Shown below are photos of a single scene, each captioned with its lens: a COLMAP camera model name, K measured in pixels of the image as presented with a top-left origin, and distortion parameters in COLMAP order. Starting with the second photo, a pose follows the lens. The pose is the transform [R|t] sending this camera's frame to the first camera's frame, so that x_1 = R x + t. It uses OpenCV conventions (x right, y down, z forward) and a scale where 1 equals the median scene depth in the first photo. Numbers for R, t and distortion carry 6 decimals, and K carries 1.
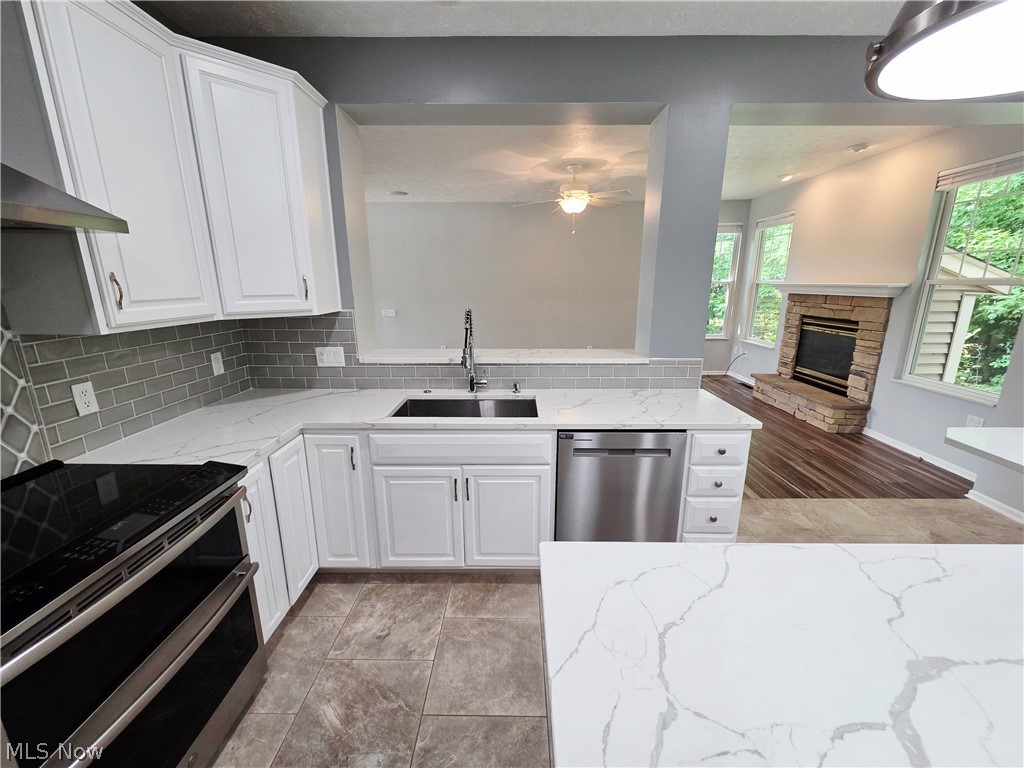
lens RADIAL K [[417.6, 0, 511.6], [0, 417.6, 383.6], [0, 0, 1]] dist [0.001962, 0.000044]
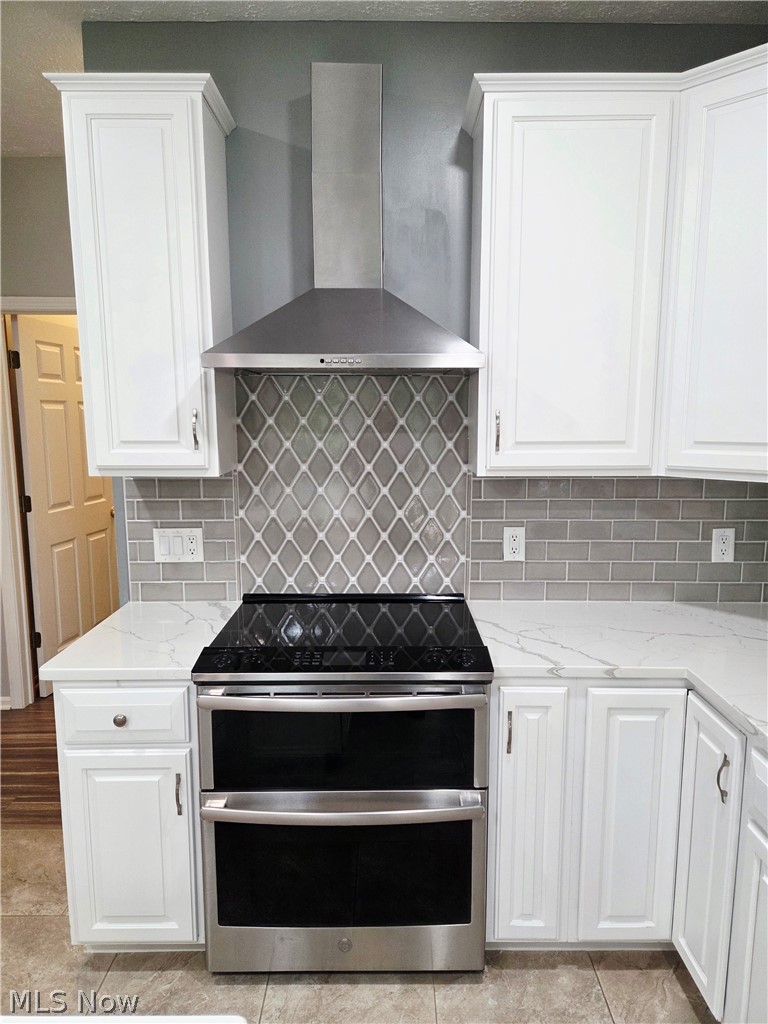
lens RADIAL K [[683.7, 0, 381.1], [0, 683.7, 512.8], [0, 0, 1]] dist [0.038721, -0.018112]
pose [[0.016126, 0.141589, -0.989794, 0.435009], [-0.236630, 0.962342, 0.133806, -0.154622], [0.971466, 0.232058, 0.049022, 0.596009]]
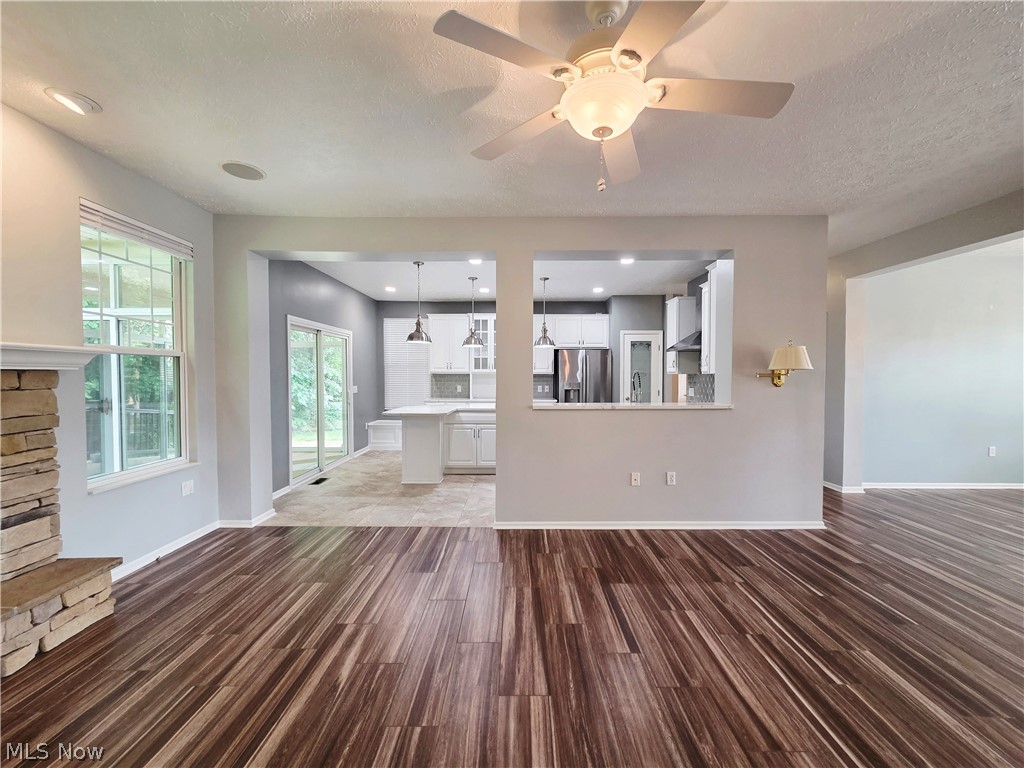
lens RADIAL K [[417.6, 0, 510.7], [0, 417.6, 382.5], [0, 0, 1]] dist [0.001962, 0.000044]
pose [[-0.999993, 0.000653, -0.003697, 0.631810], [-0.000310, 0.967039, 0.254630, -0.828542], [0.003742, 0.254629, -0.967032, 3.847195]]
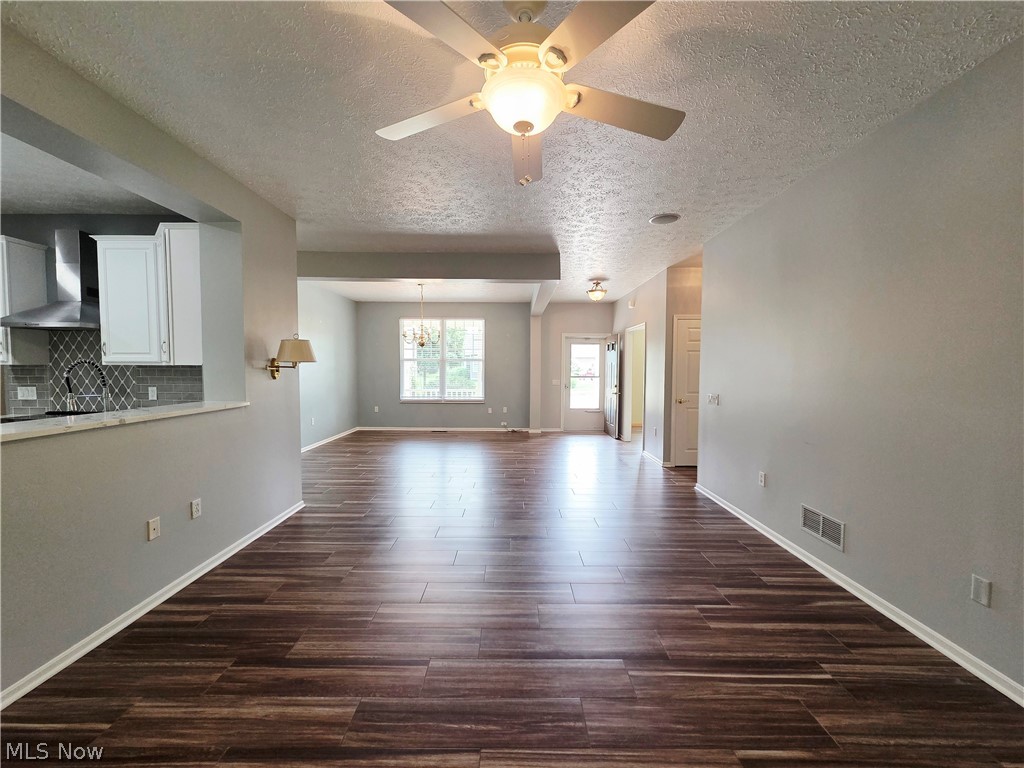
lens RADIAL K [[417.6, 0, 511.9], [0, 417.6, 387.0], [0, 0, 1]] dist [0.001962, 0.000044]
pose [[0.016776, 0.046608, -0.998772, 1.413363], [-0.241671, 0.969484, 0.041182, -0.585928], [0.970213, 0.240683, 0.027528, 2.840103]]
